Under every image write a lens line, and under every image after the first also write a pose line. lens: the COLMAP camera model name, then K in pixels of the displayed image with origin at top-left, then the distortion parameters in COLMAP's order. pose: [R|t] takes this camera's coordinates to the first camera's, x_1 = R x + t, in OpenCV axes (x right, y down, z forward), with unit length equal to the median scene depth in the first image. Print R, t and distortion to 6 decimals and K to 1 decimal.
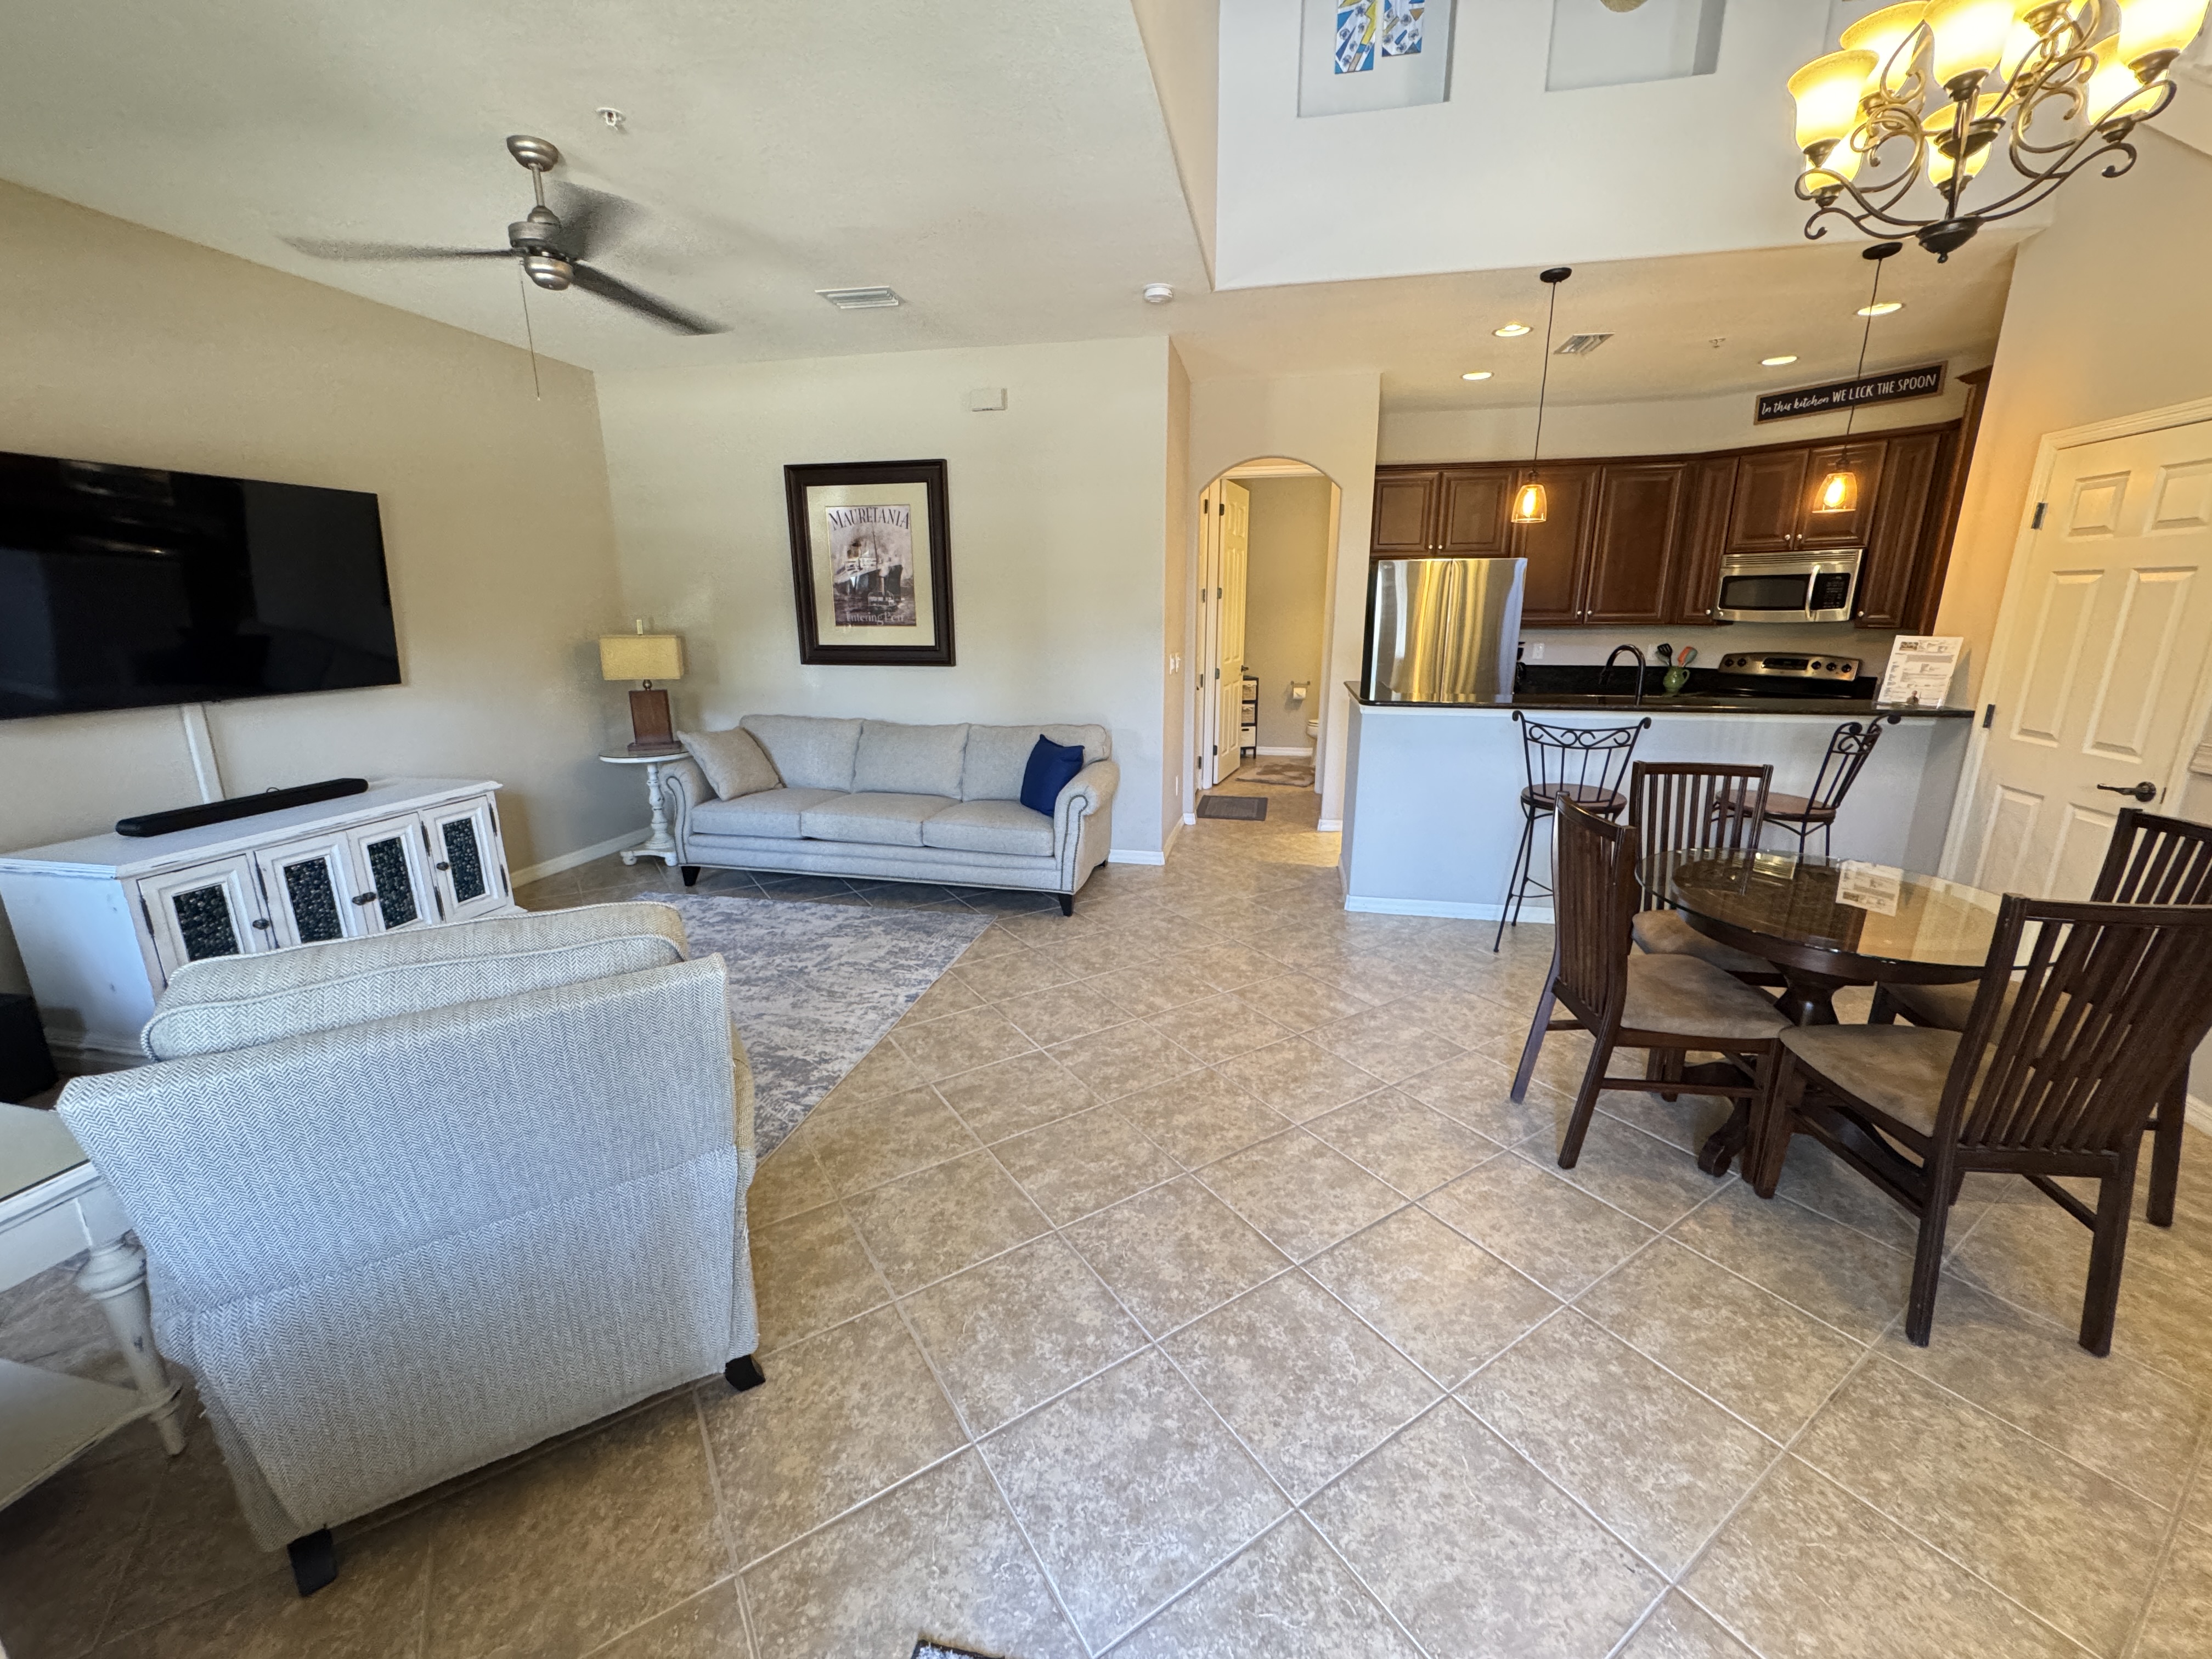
lens RADIAL K [[880.6, 0, 1104.1], [0, 880.6, 821.9], [0, 0, 1]] dist [-0.003206, 0.000481]
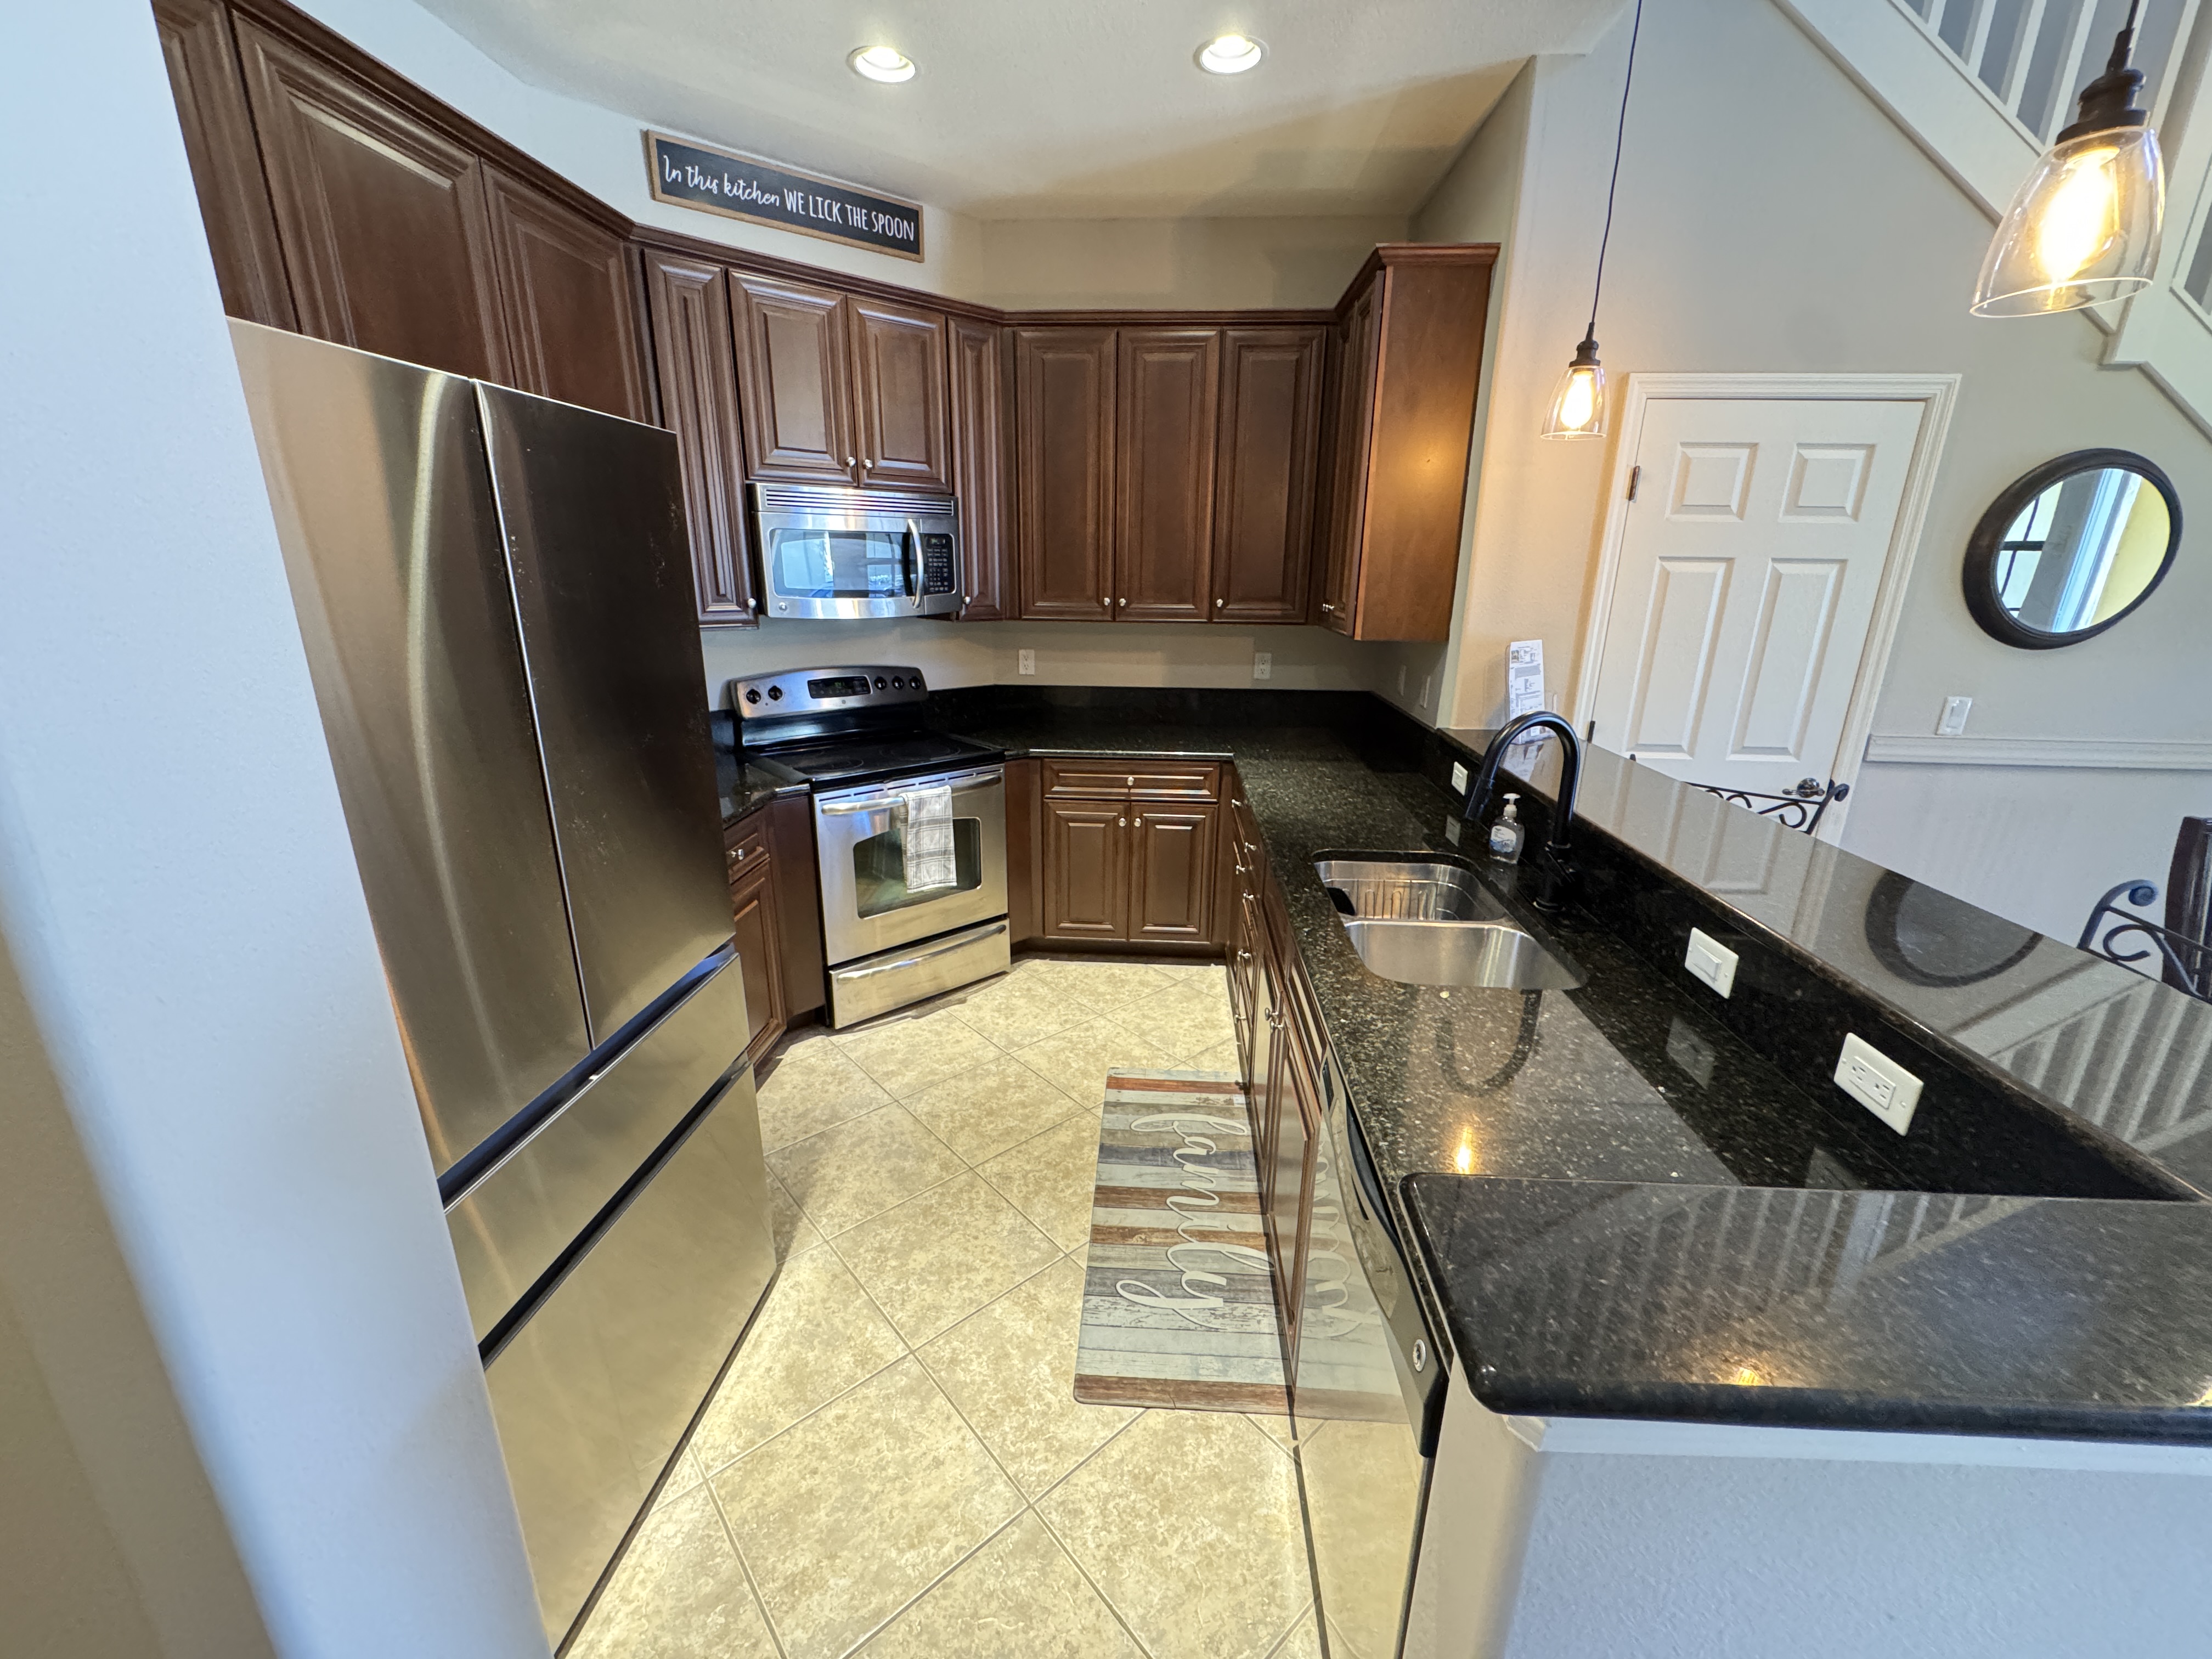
lens RADIAL K [[880.6, 0, 1113.3], [0, 880.6, 822.6], [0, 0, 1]] dist [-0.003206, 0.000481]
pose [[-0.153016, -0.277795, 0.948376, 0.259625], [0.229863, 0.923350, 0.307552, -0.358681], [-0.961119, 0.265057, -0.077432, 1.364589]]
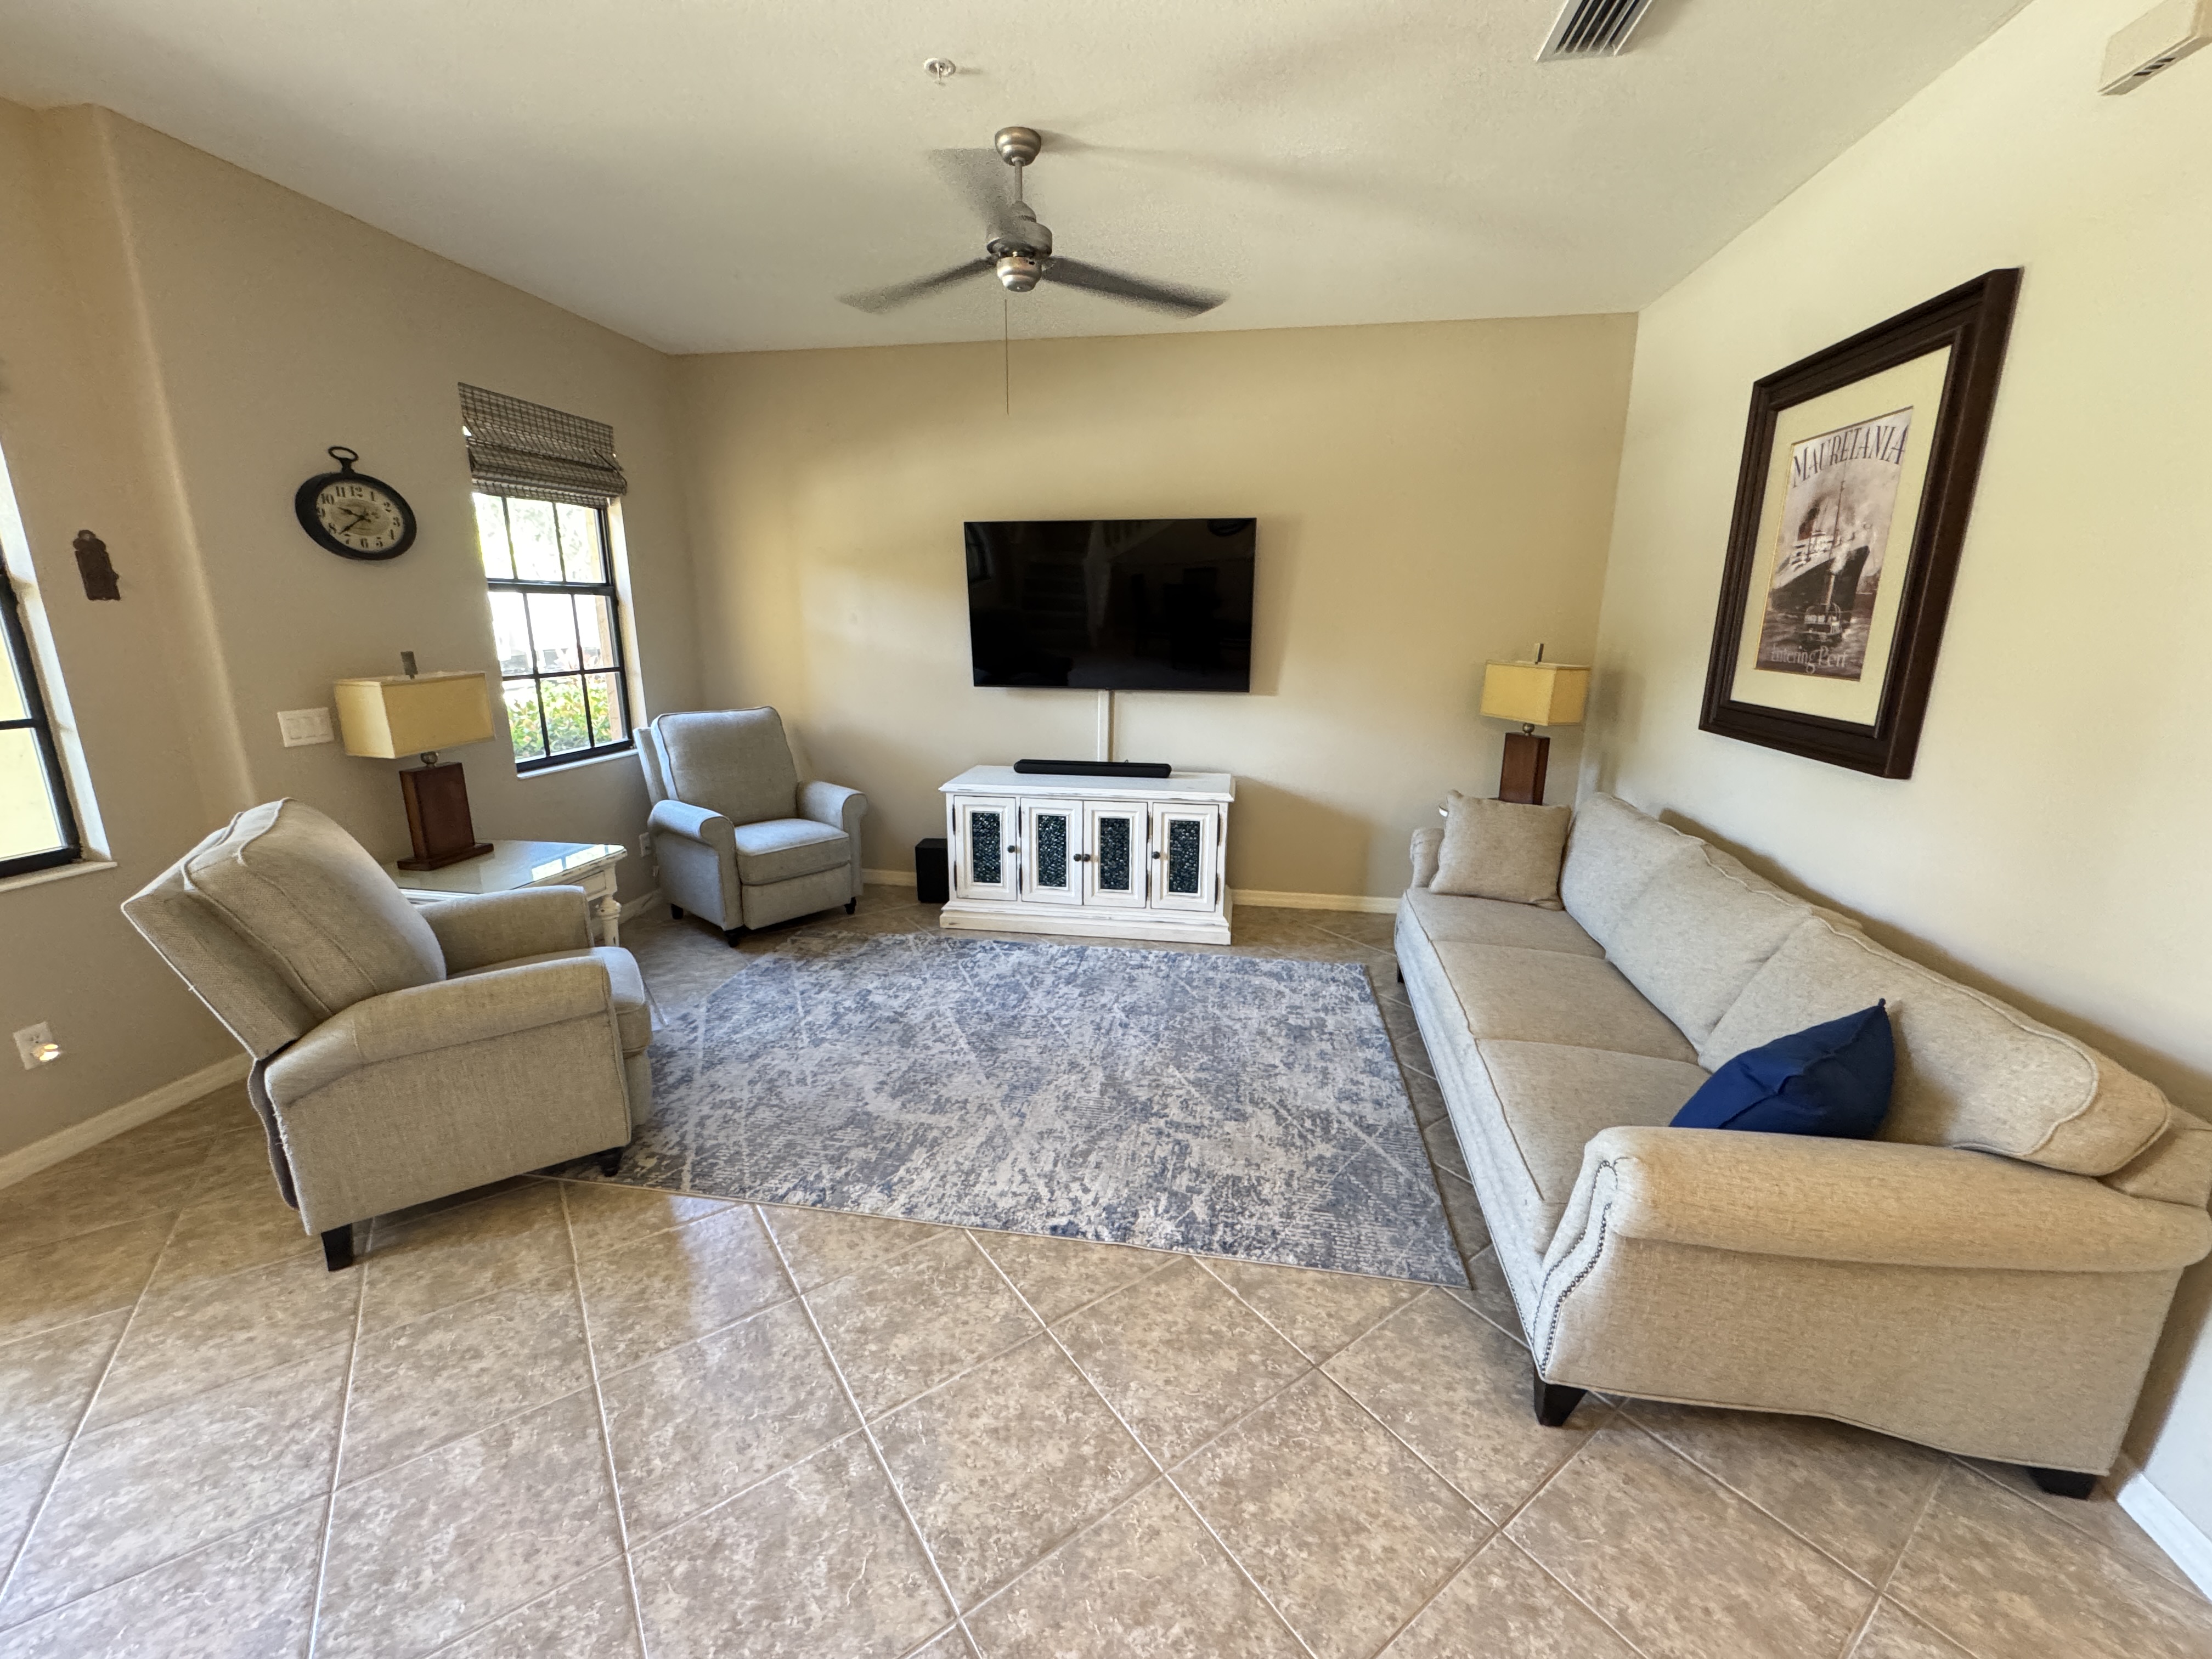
lens RADIAL K [[880.6, 0, 1105.6], [0, 880.6, 828.3], [0, 0, 1]] dist [-0.003206, 0.000481]
pose [[0.045664, 0.240826, -0.969493, 0.312372], [-0.247986, 0.942859, 0.222530, -0.212420], [0.967687, 0.230259, 0.102777, 0.815760]]
